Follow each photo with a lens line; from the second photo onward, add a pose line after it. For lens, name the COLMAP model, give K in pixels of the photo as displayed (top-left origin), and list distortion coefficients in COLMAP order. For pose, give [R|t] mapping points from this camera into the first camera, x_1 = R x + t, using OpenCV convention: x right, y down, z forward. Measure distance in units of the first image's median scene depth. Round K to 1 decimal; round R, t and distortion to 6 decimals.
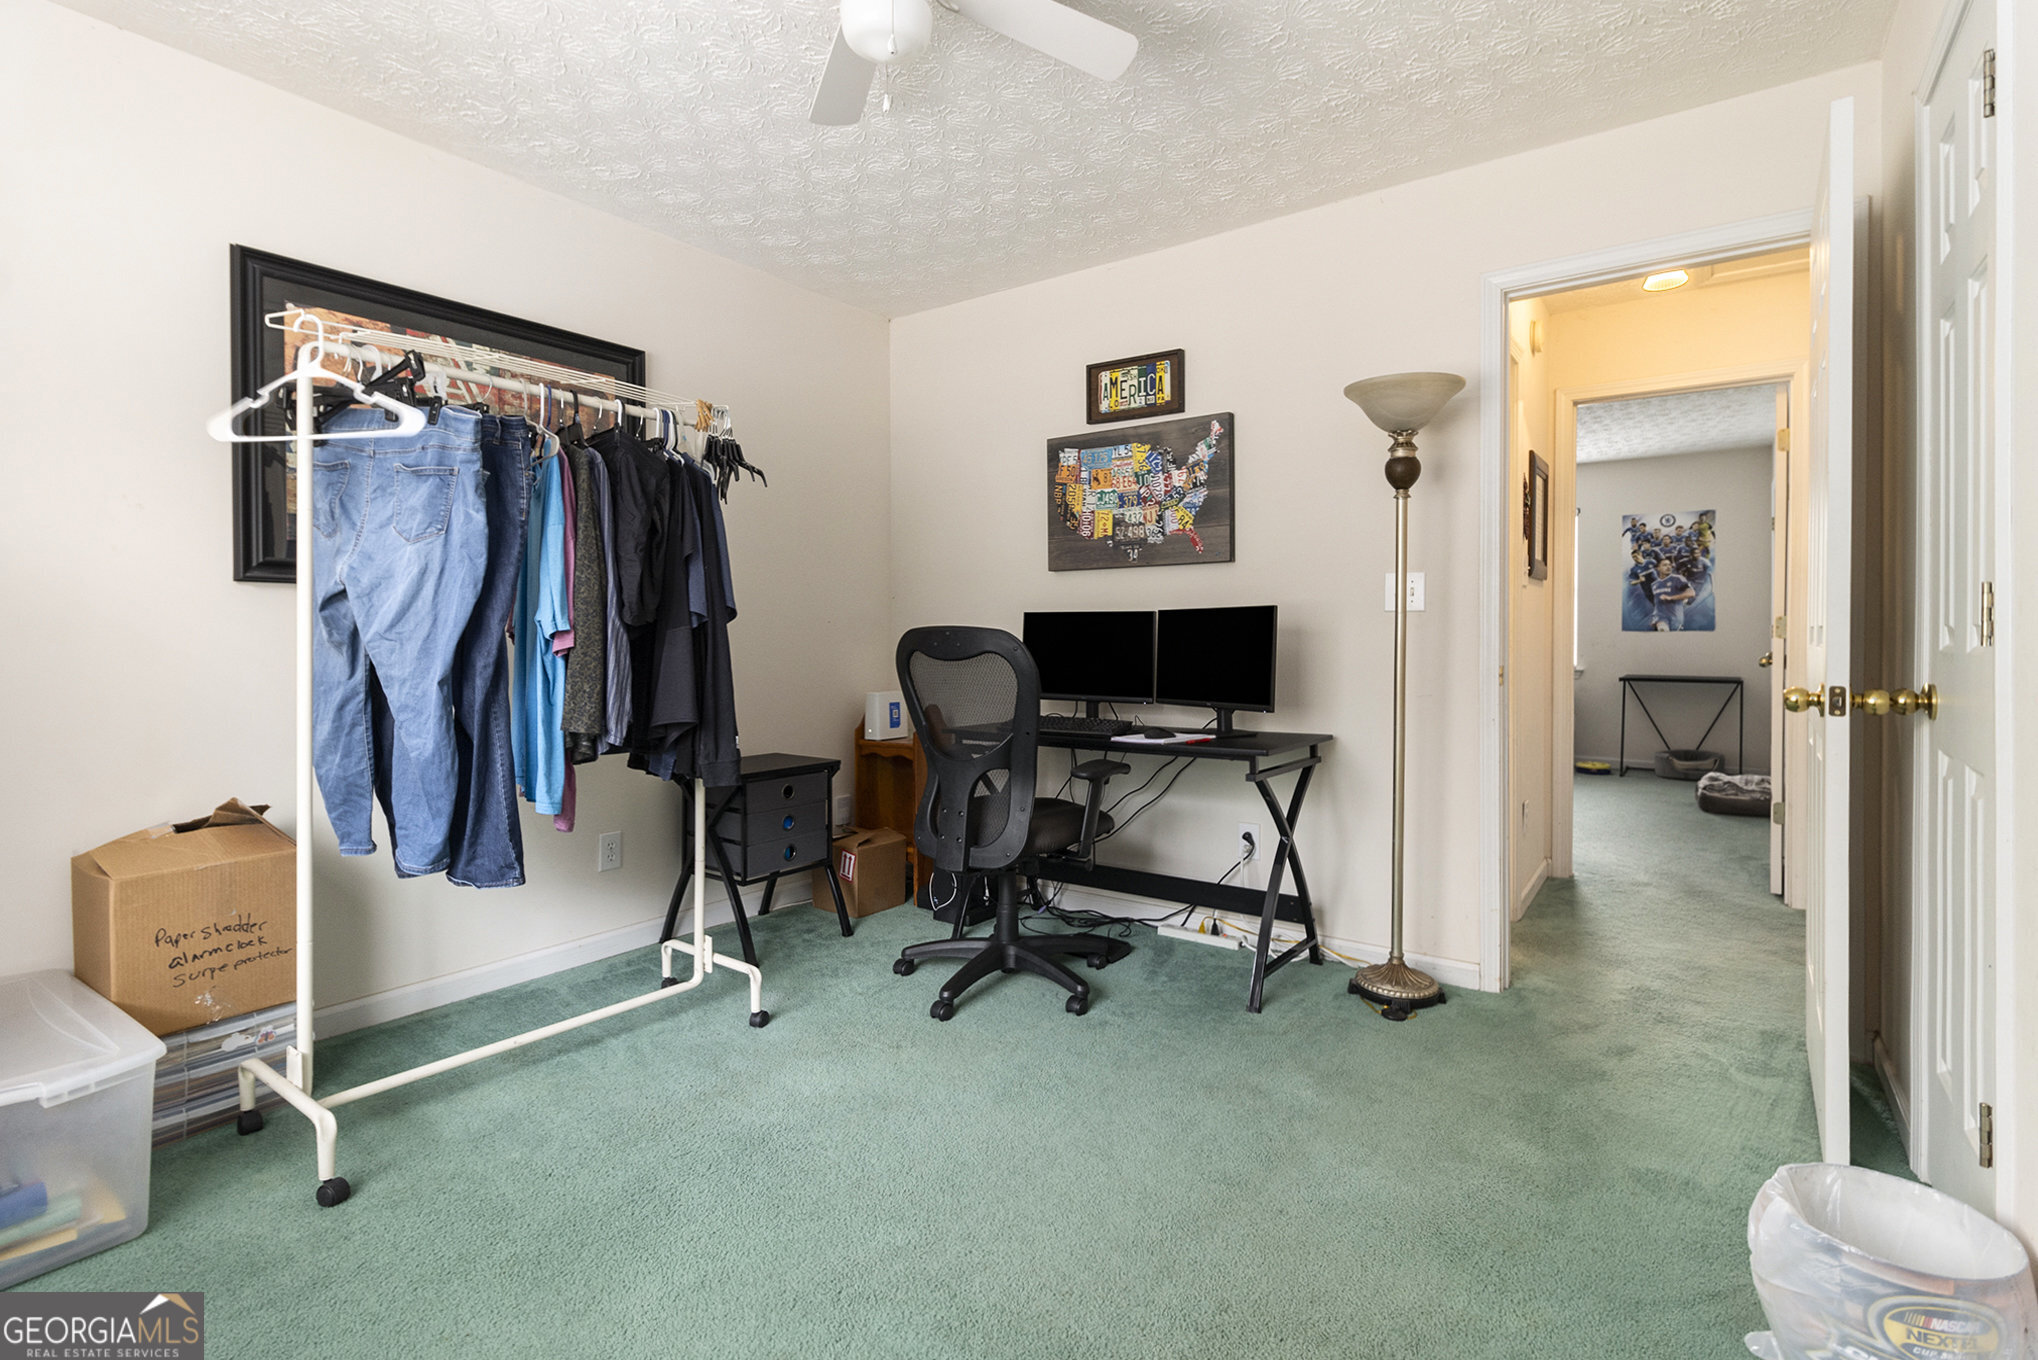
lens RADIAL K [[955.2, 0, 1022.9], [0, 955.2, 664.9], [0, 0, 1]] dist [-0.017433, -0.003095]
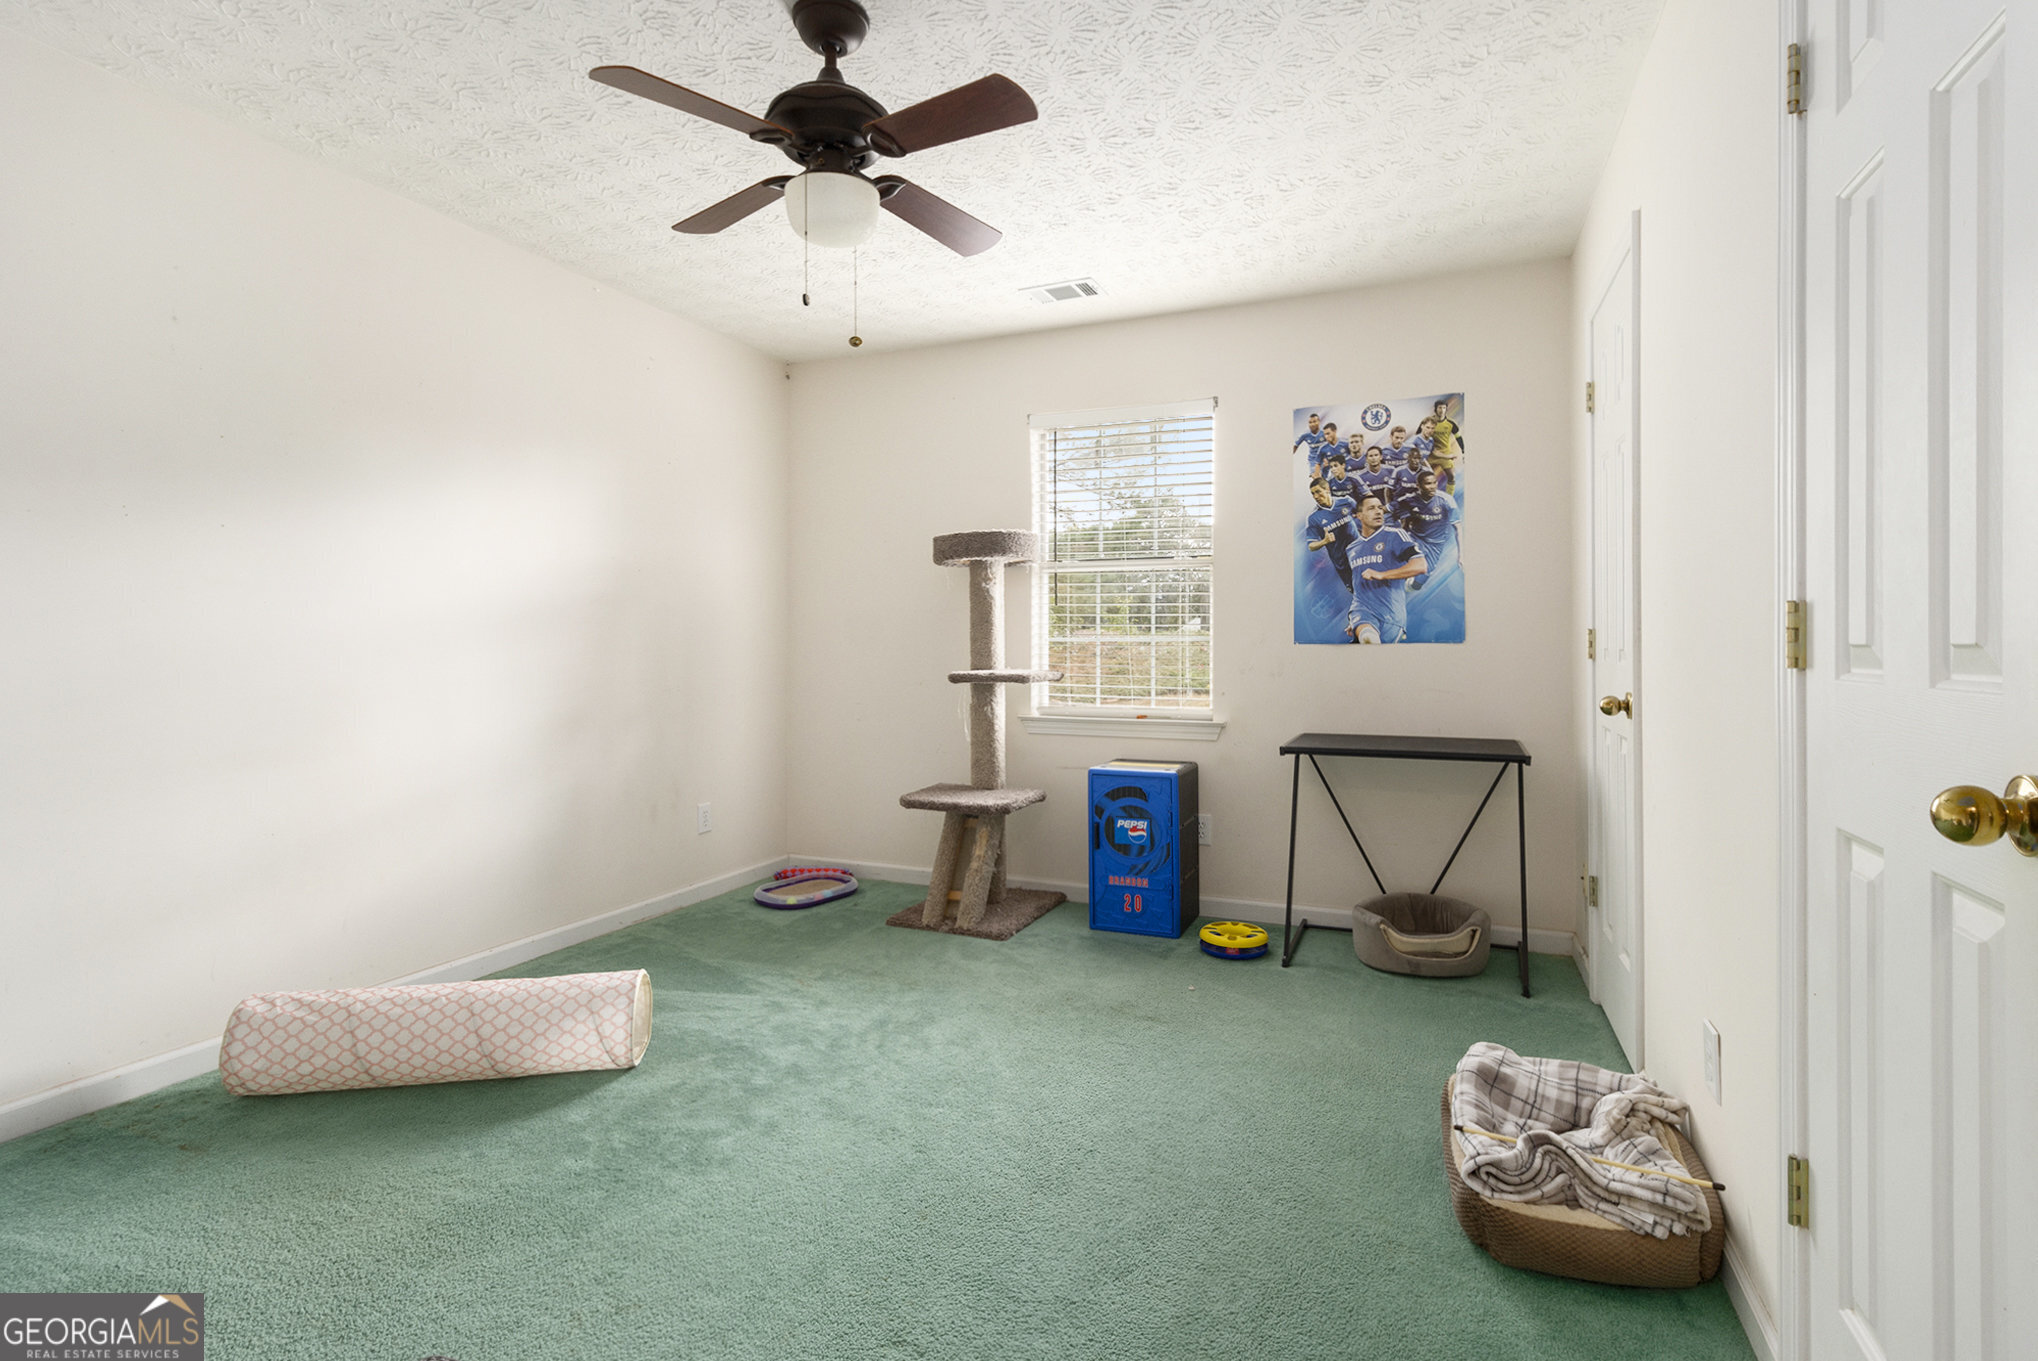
lens RADIAL K [[955.2, 0, 1016.3], [0, 955.2, 677.9], [0, 0, 1]] dist [-0.017433, -0.003095]
pose [[0.974314, -0.000130, 0.225195, 0.390700], [0.003269, 0.999903, -0.013566, -0.012035], [-0.225171, 0.013954, 0.974219, 0.566303]]
